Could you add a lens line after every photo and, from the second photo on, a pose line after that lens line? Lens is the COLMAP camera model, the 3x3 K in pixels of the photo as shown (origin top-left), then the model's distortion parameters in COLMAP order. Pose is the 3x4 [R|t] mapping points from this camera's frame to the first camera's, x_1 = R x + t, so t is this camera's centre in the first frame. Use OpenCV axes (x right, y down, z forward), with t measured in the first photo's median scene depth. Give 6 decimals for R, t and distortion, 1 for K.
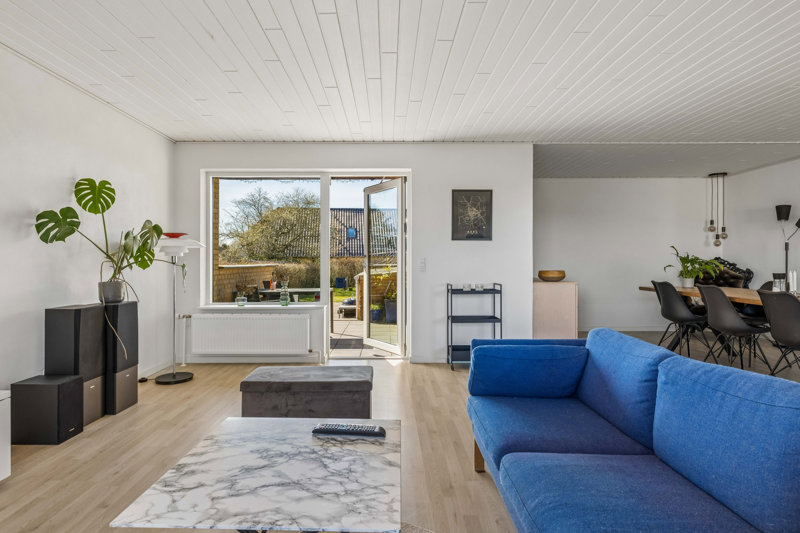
lens RADIAL K [[431.7, 0, 385.2], [0, 431.7, 264.0], [0, 0, 1]] dist [0.000268, 0.000084]
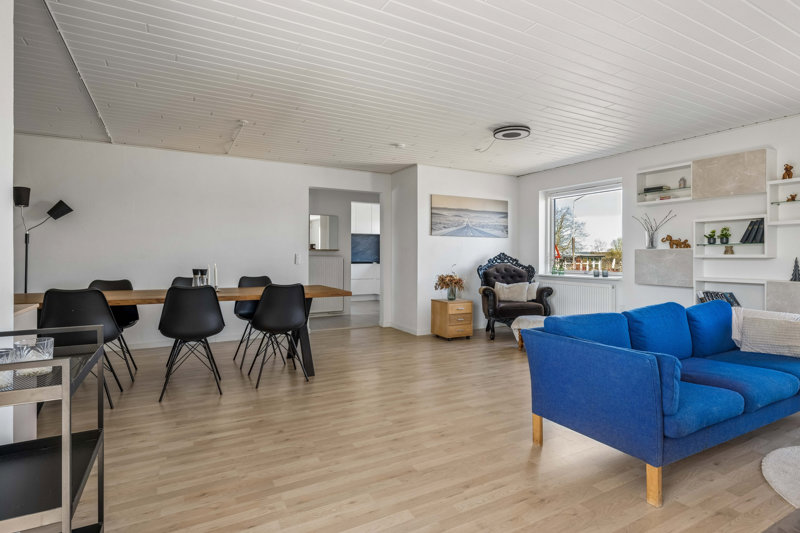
lens RADIAL K [[421.3, 0, 404.1], [0, 421.3, 255.6], [0, 0, 1]] dist [-0.011583, -0.000005]
pose [[-0.493474, -0.002810, 0.869756, -0.128138], [0.003153, 0.999982, 0.005020, -0.011166], [-0.869755, 0.005219, -0.493456, 0.932332]]
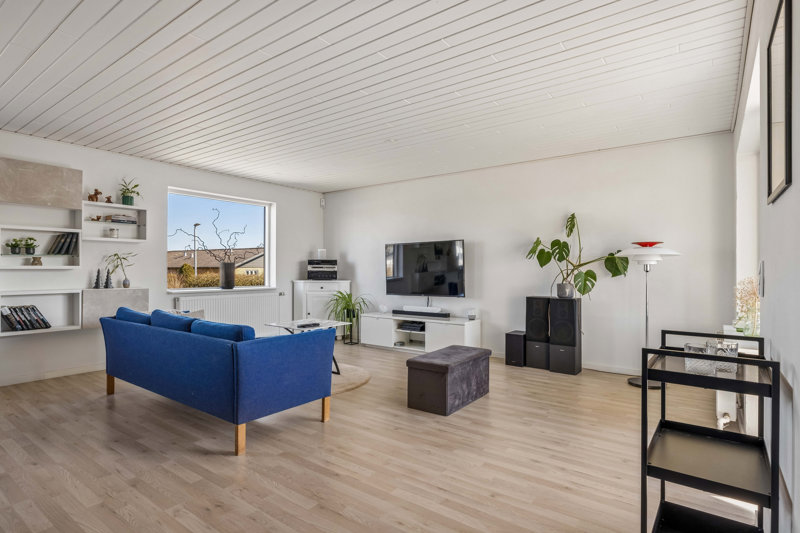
lens RADIAL K [[421.3, 0, 404.1], [0, 421.3, 255.6], [0, 0, 1]] dist [-0.011583, -0.000005]
pose [[-0.589027, -0.024388, -0.807745, 0.594592], [-0.005656, 0.999644, -0.026058, -0.009318], [0.808094, -0.010780, -0.588955, 1.015446]]
